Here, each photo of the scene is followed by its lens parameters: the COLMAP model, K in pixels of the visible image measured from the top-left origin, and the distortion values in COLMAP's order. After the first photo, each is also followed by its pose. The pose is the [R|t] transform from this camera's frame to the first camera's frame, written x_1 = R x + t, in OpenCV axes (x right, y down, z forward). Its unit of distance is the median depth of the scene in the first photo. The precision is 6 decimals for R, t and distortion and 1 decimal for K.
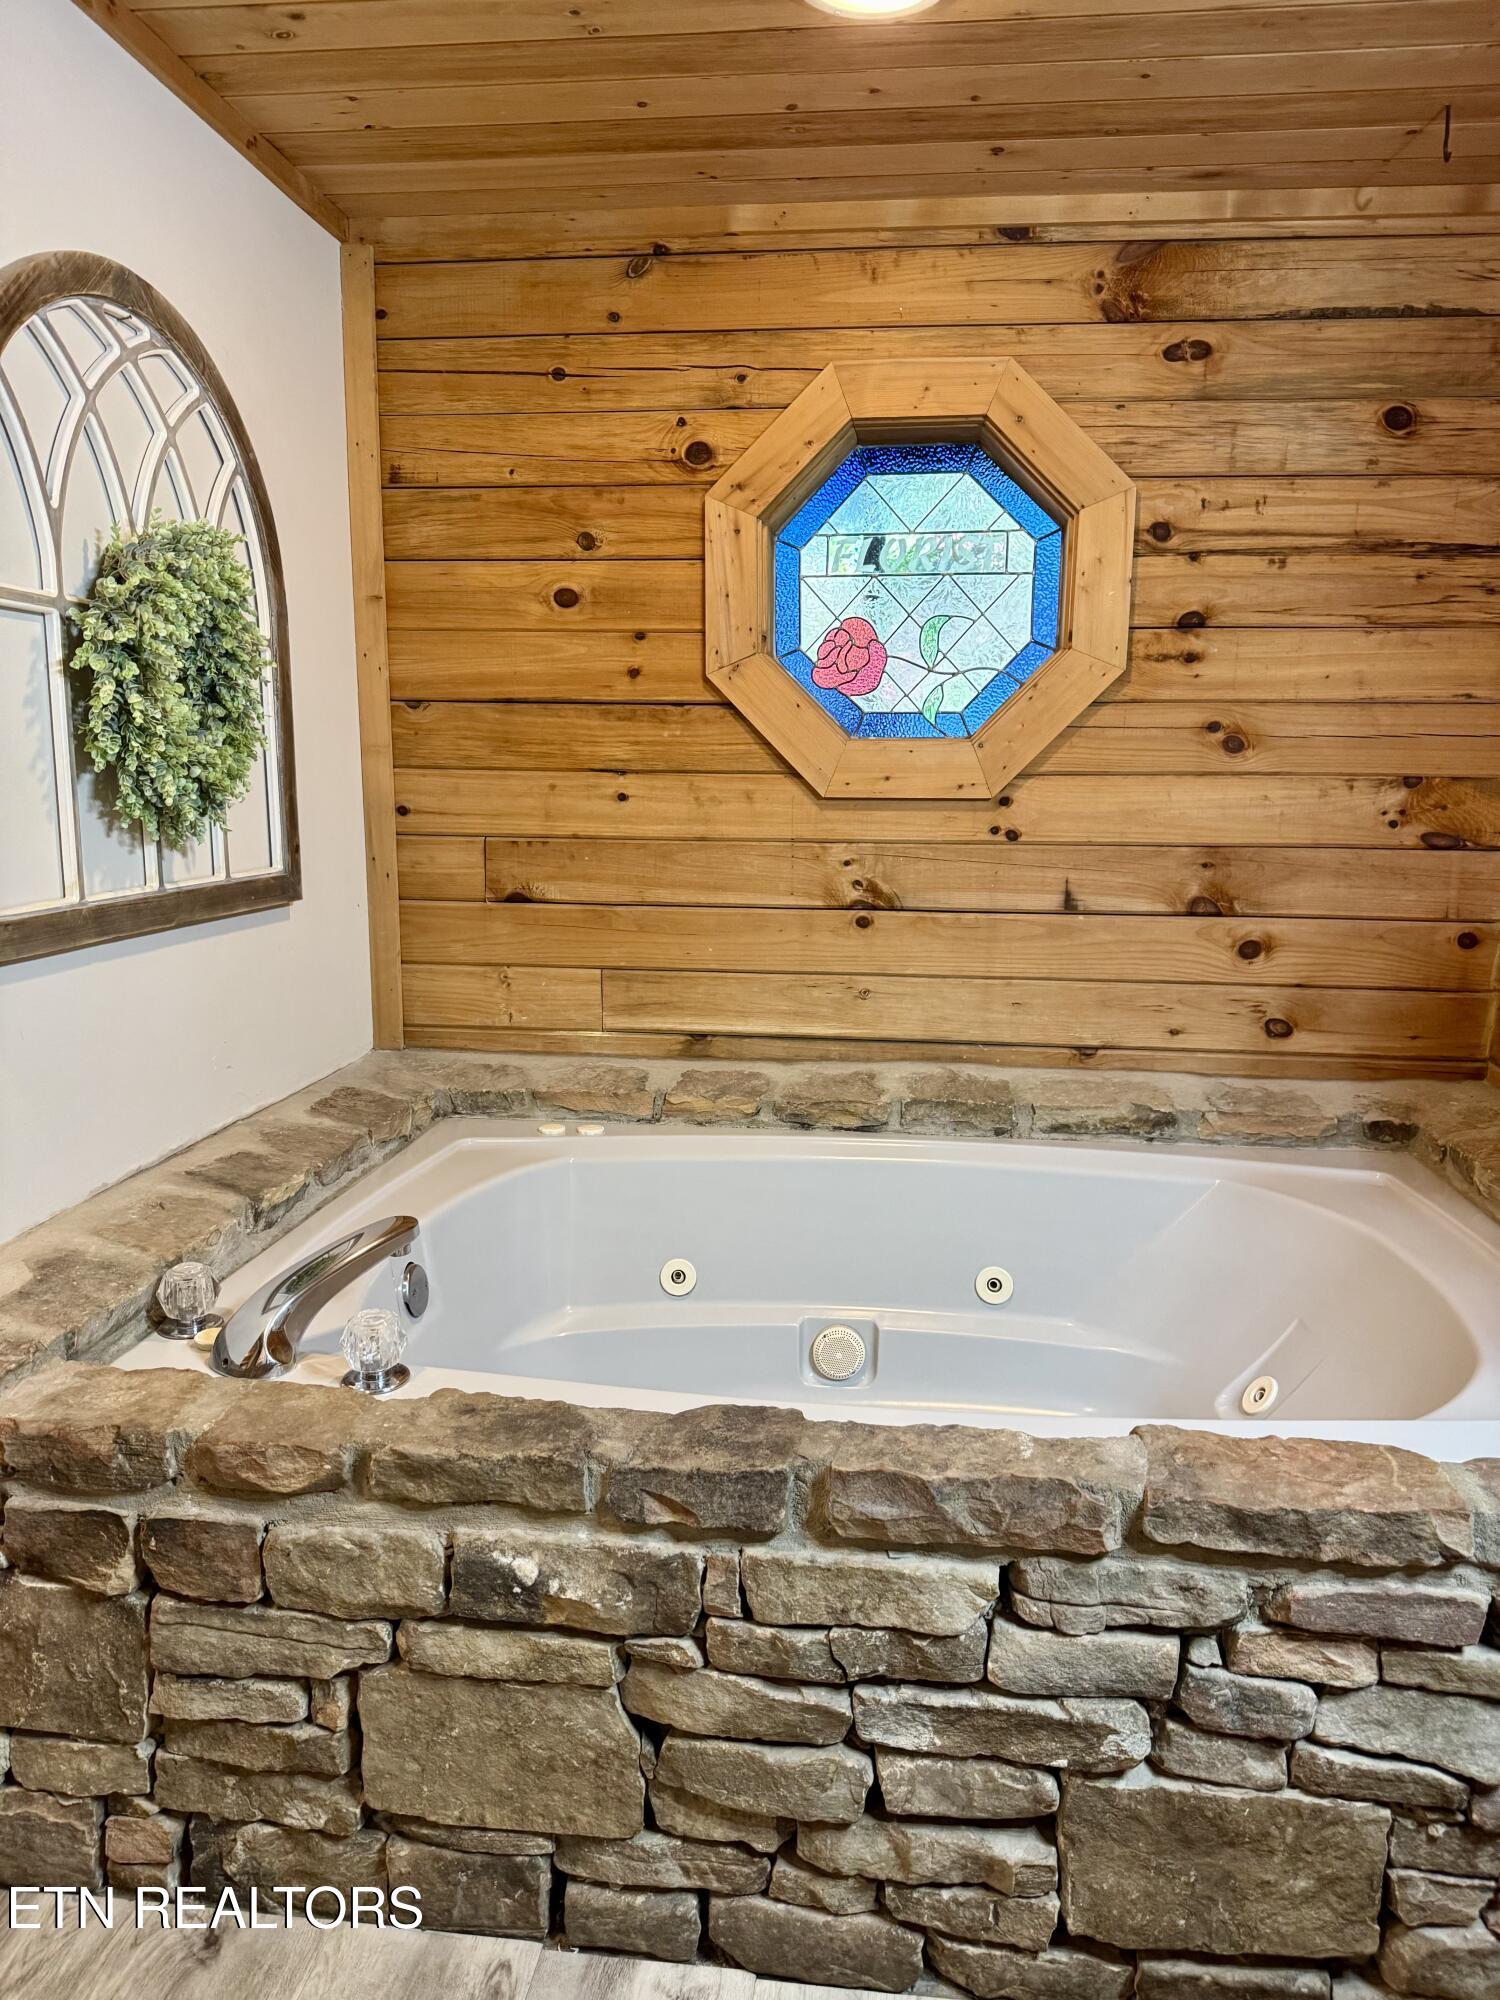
lens RADIAL K [[1398.3, 0, 677.8], [0, 1398.3, 1044.4], [0, 0, 1]] dist [0.056931, -0.081973]
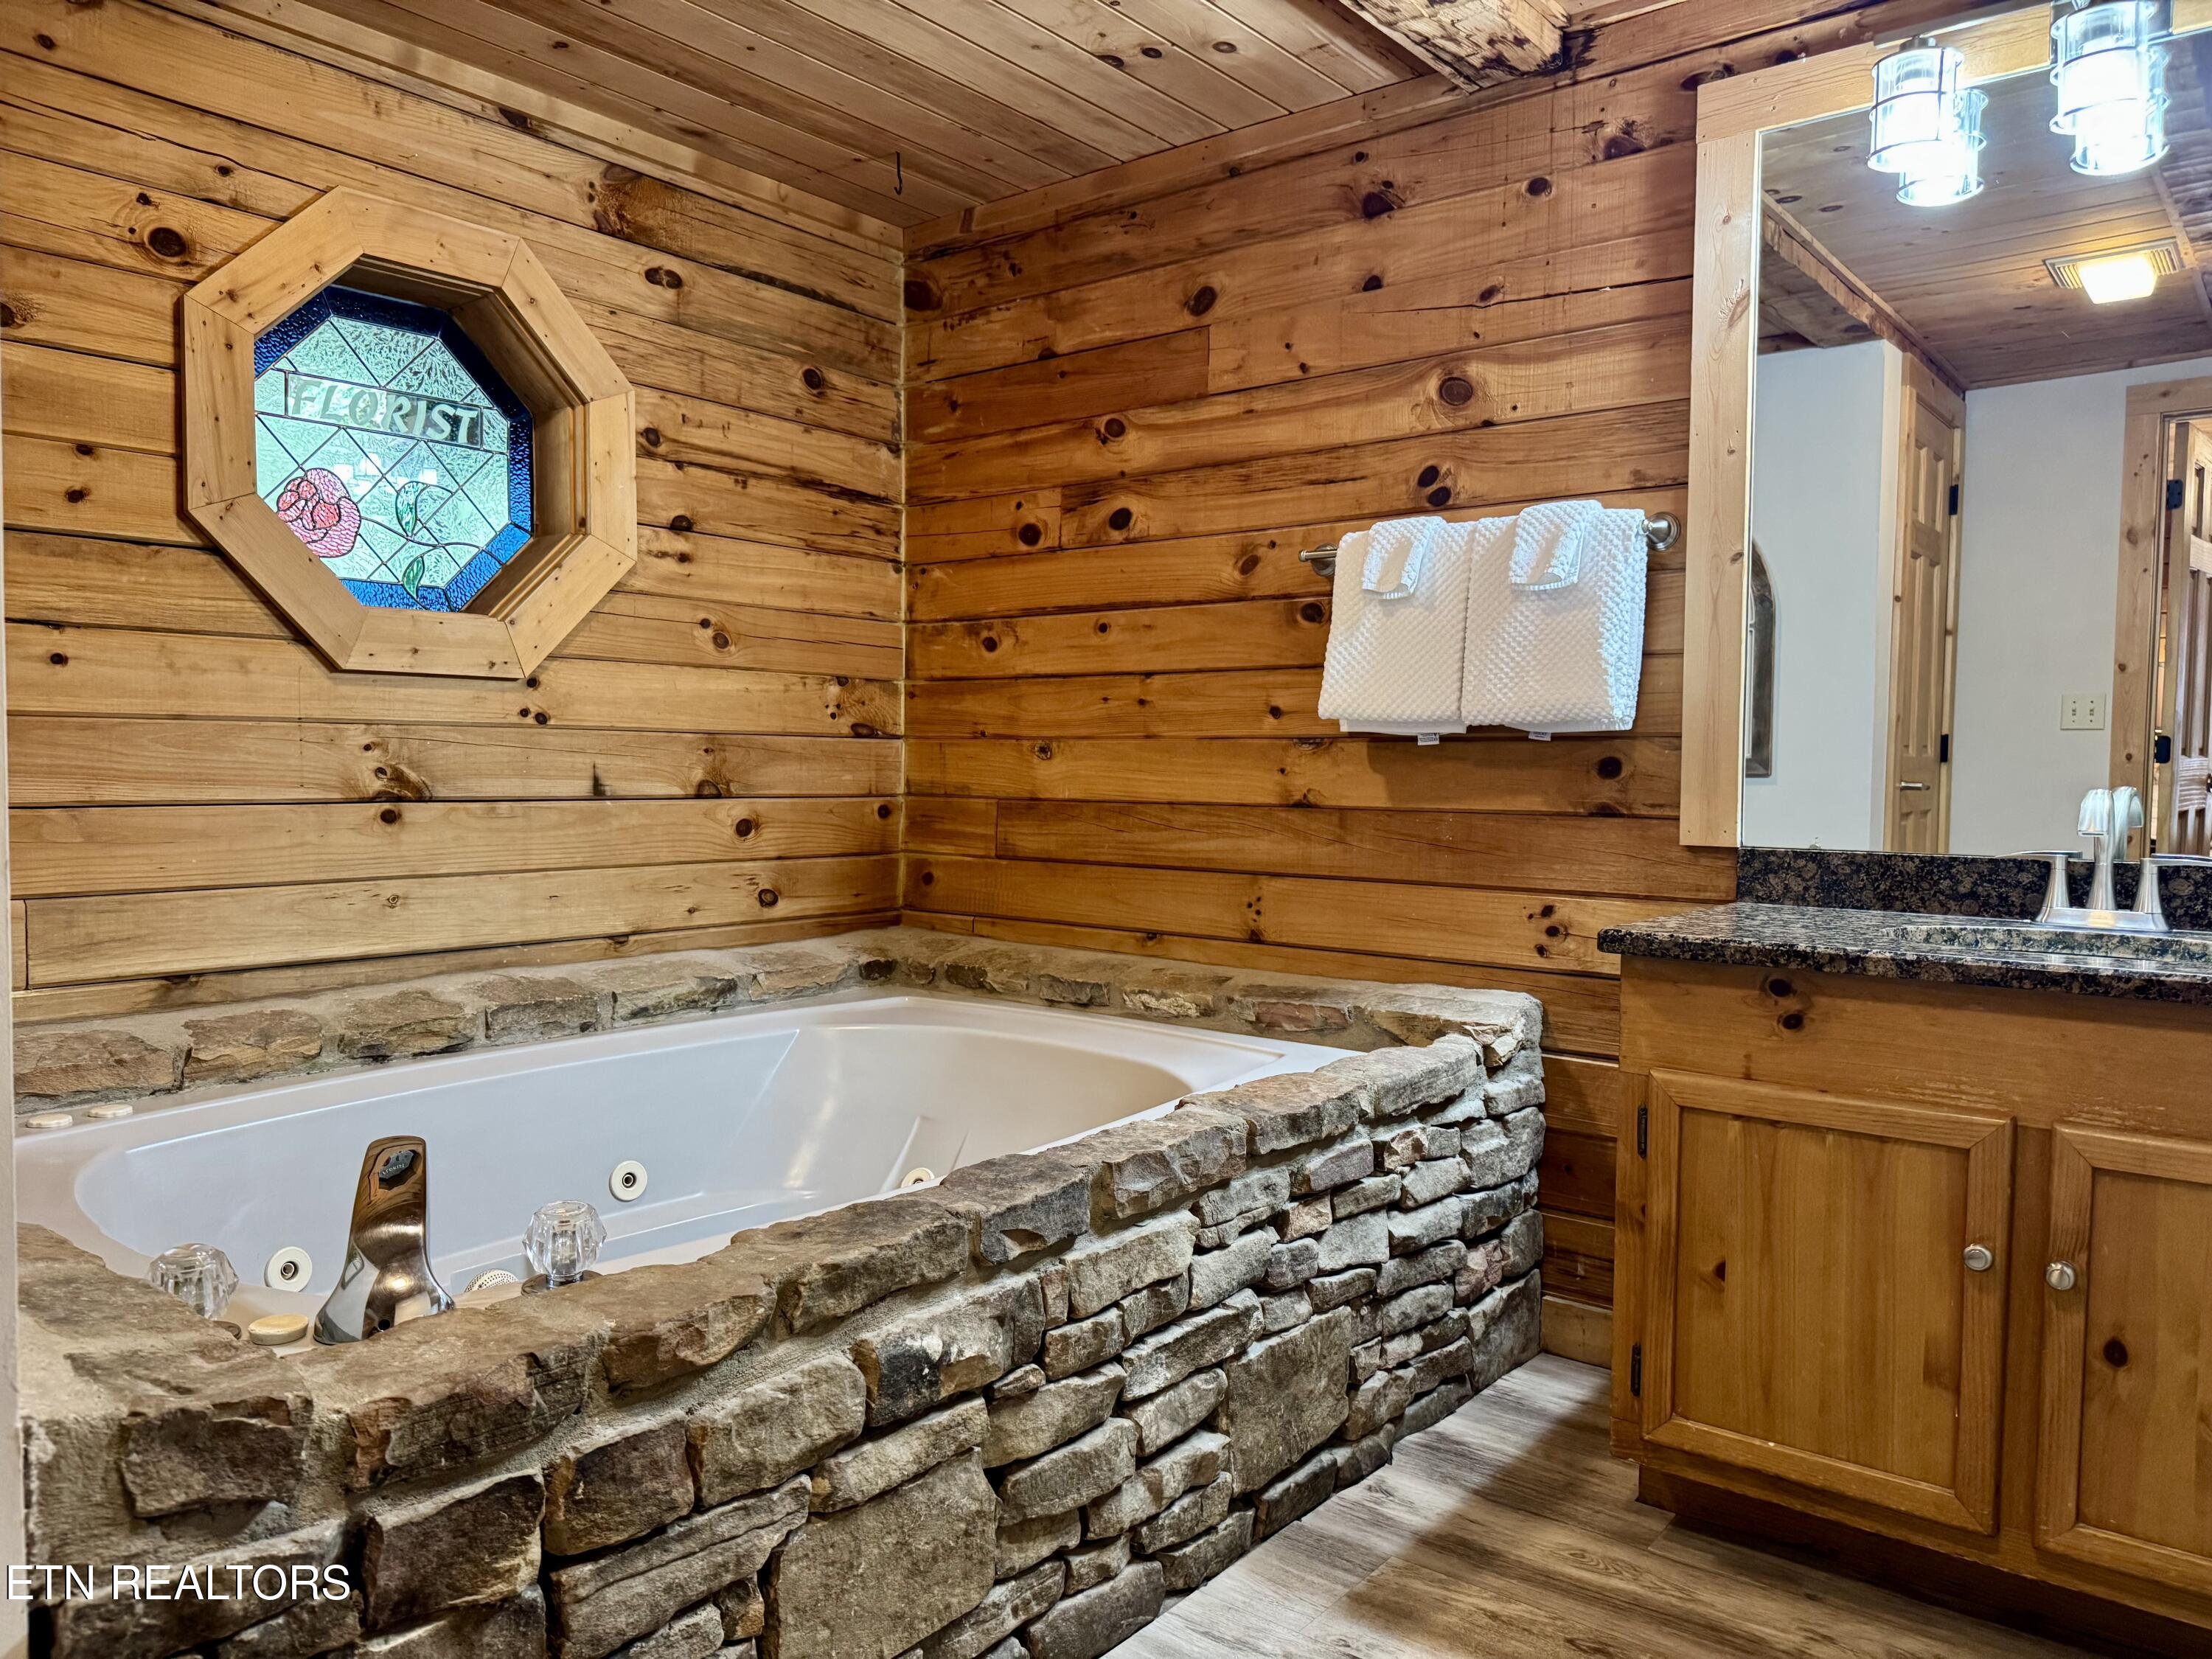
lens RADIAL K [[1546.5, 0, 1169.8], [0, 1546.5, 852.1], [0, 0, 1]] dist [0.056931, -0.081973]
pose [[0.511329, -0.055698, 0.857578, -0.489528], [0.159782, 0.986659, -0.031188, 0.044387], [-0.844400, 0.152973, 0.513408, 0.119320]]
